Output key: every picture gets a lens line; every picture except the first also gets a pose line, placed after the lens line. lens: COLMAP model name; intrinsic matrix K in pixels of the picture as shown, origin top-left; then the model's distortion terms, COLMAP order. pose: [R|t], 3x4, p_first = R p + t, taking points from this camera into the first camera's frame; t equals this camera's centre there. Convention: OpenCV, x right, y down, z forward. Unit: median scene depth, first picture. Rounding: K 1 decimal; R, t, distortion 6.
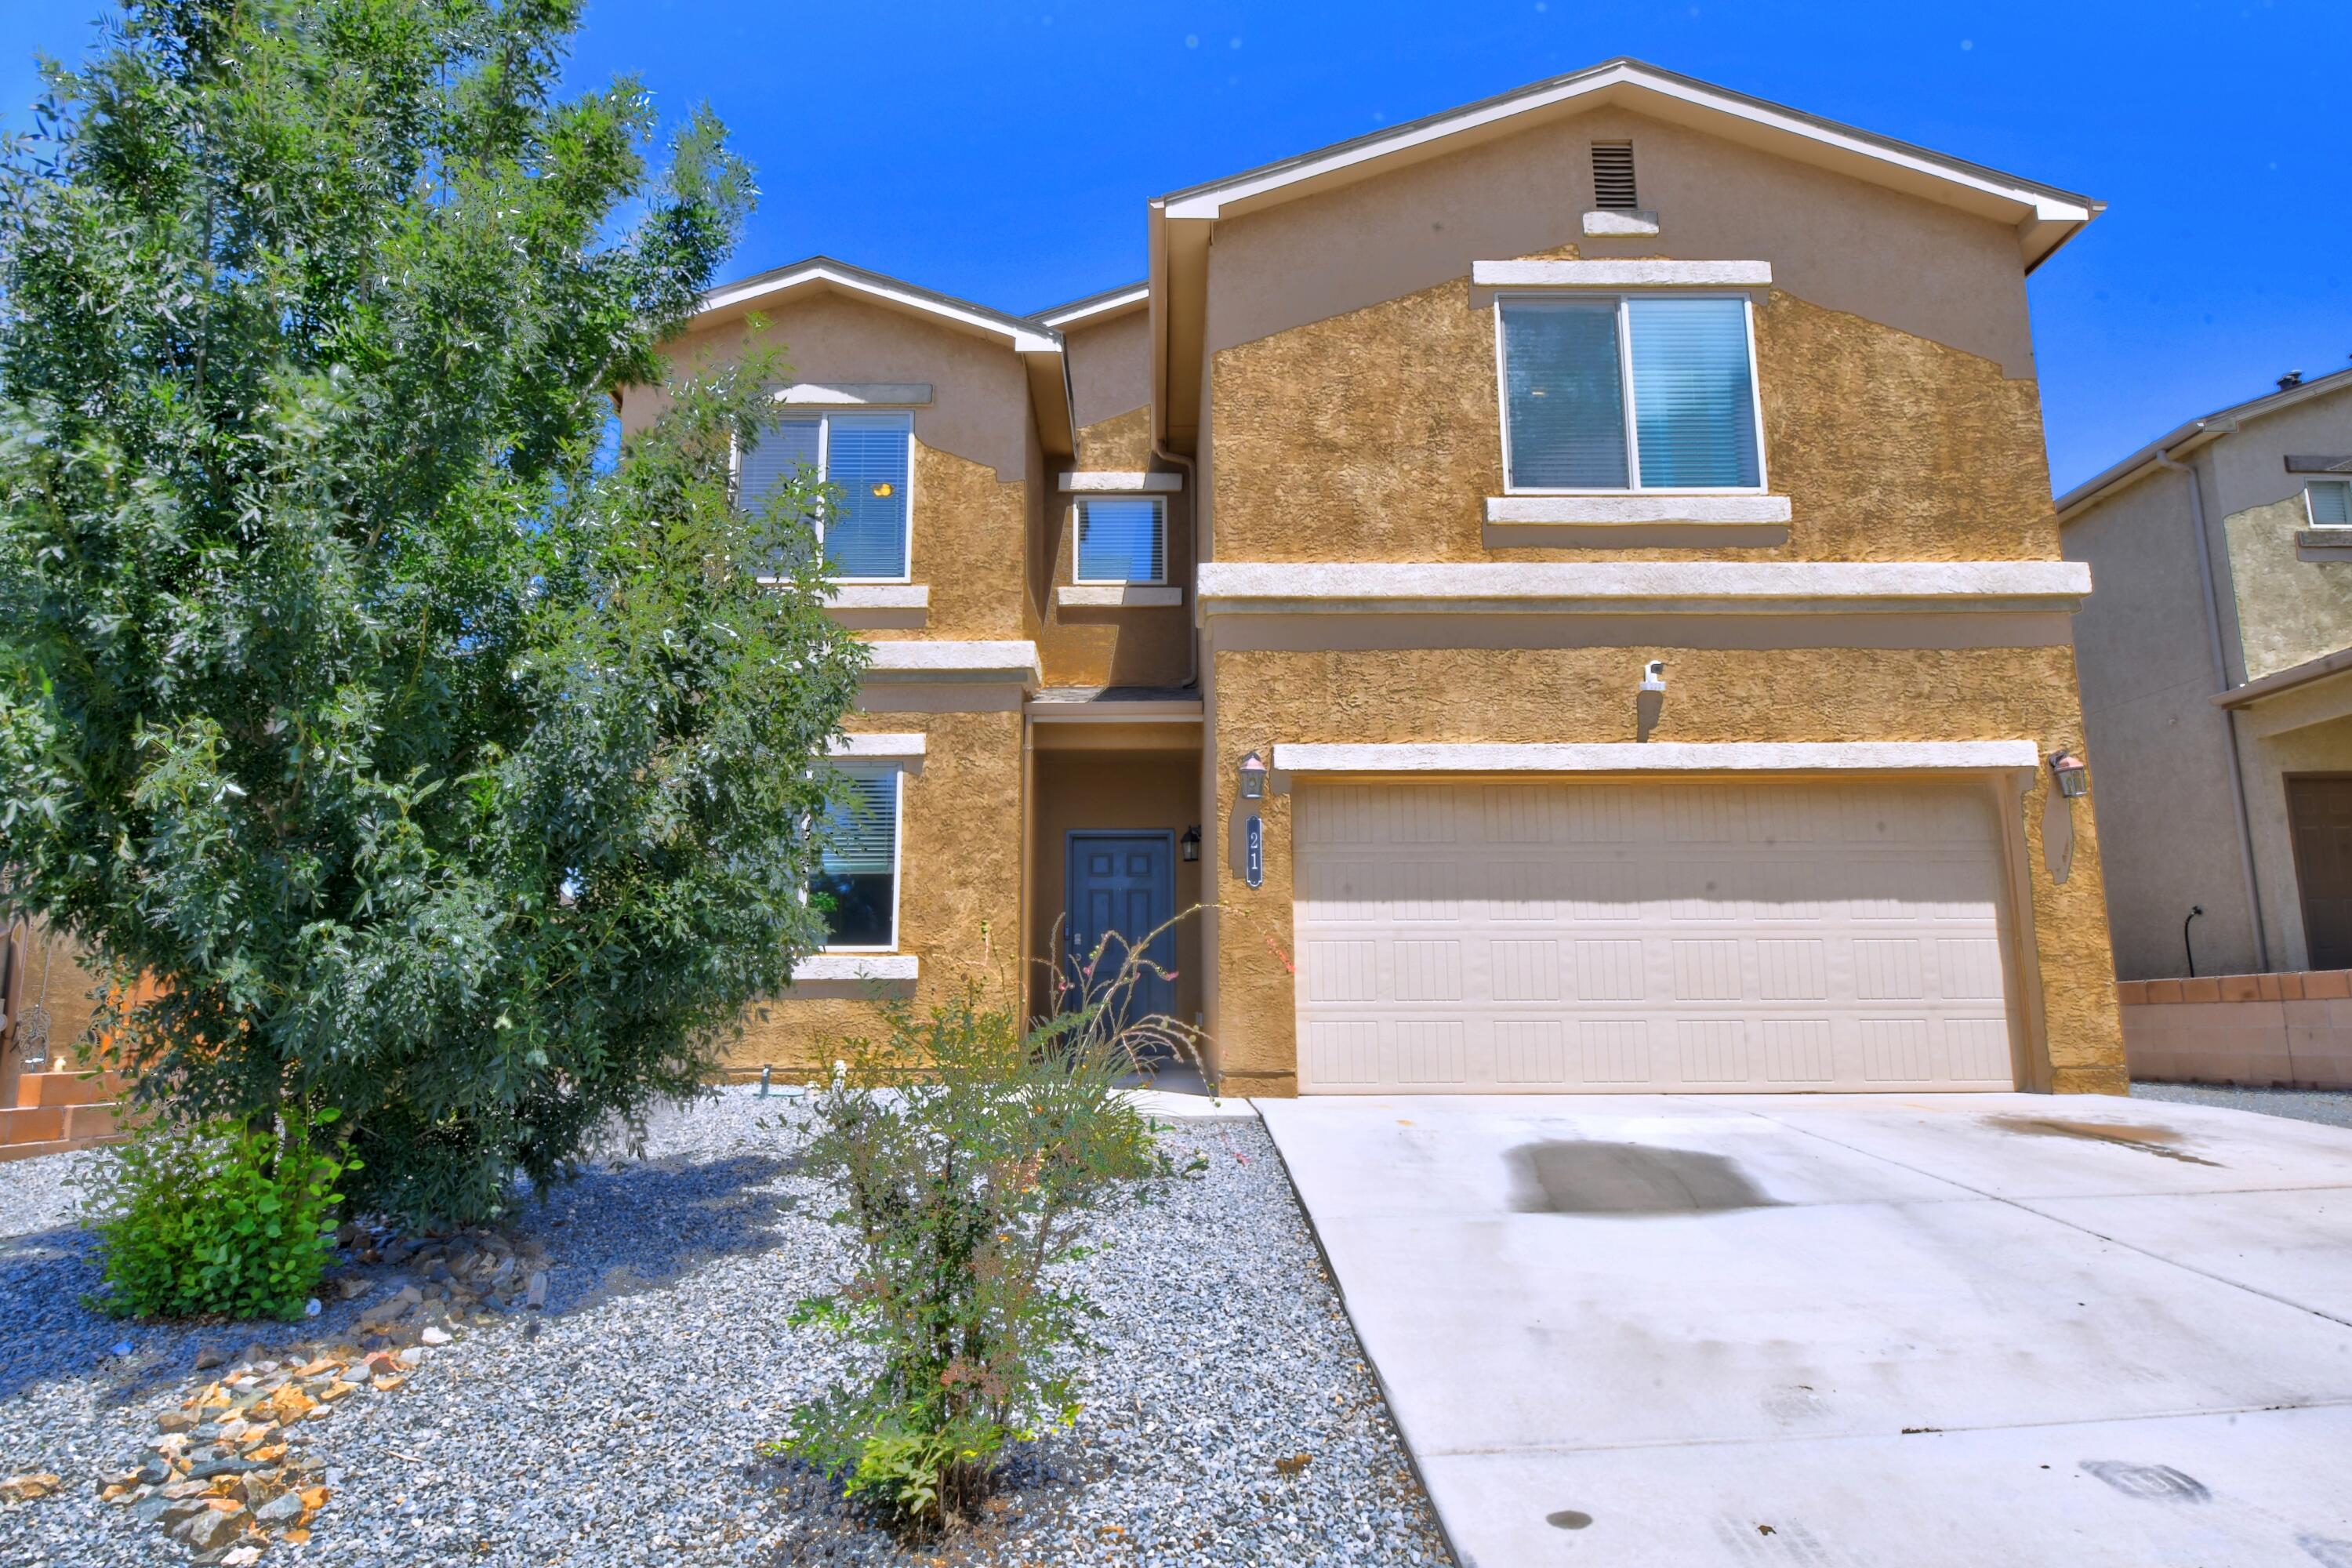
lens RADIAL K [[1331.3, 0, 1176.0], [0, 1331.3, 784.0], [0, 0, 1]] dist [-0.000031, -0.000010]
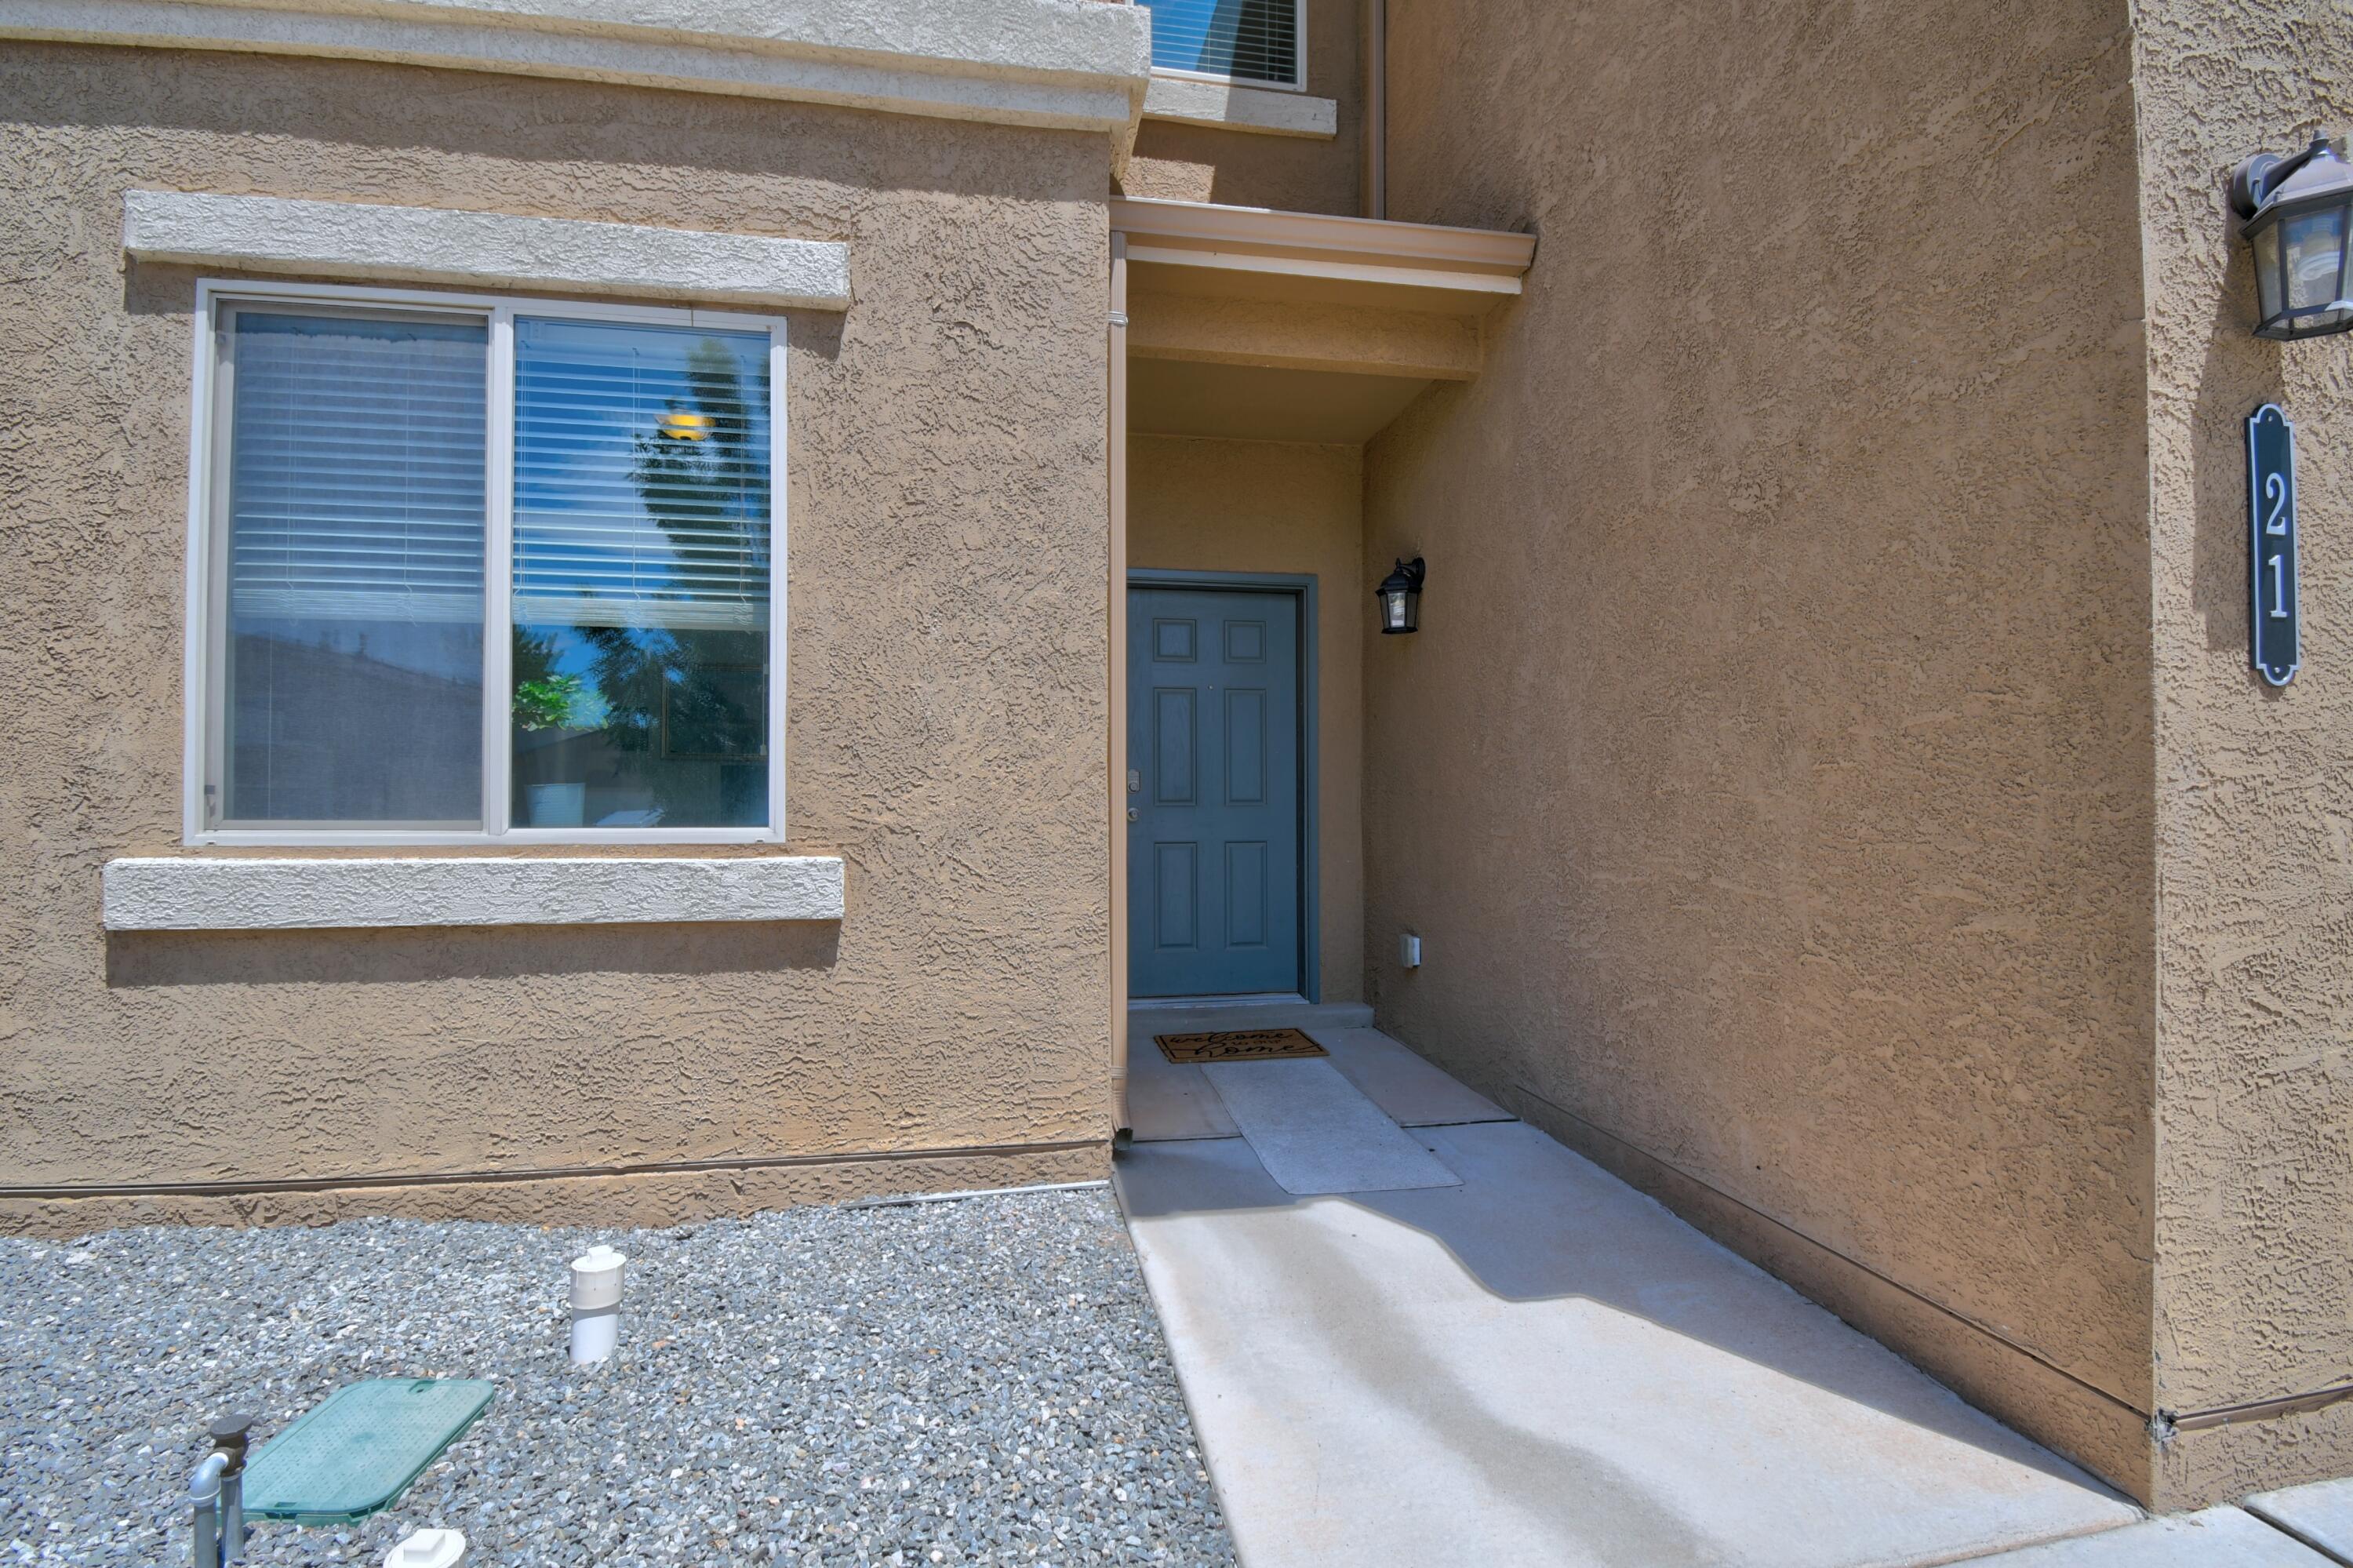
lens RADIAL K [[1035.9, 0, 1176.5], [0, 1035.9, 784.0], [0, 0, 1]] dist [0.000802, -0.015849]
pose [[0.985149, 0.005807, 0.171605, -0.150165], [-0.034055, 0.986182, 0.162128, 0.059116], [-0.168292, -0.165565, 0.971734, 0.698053]]
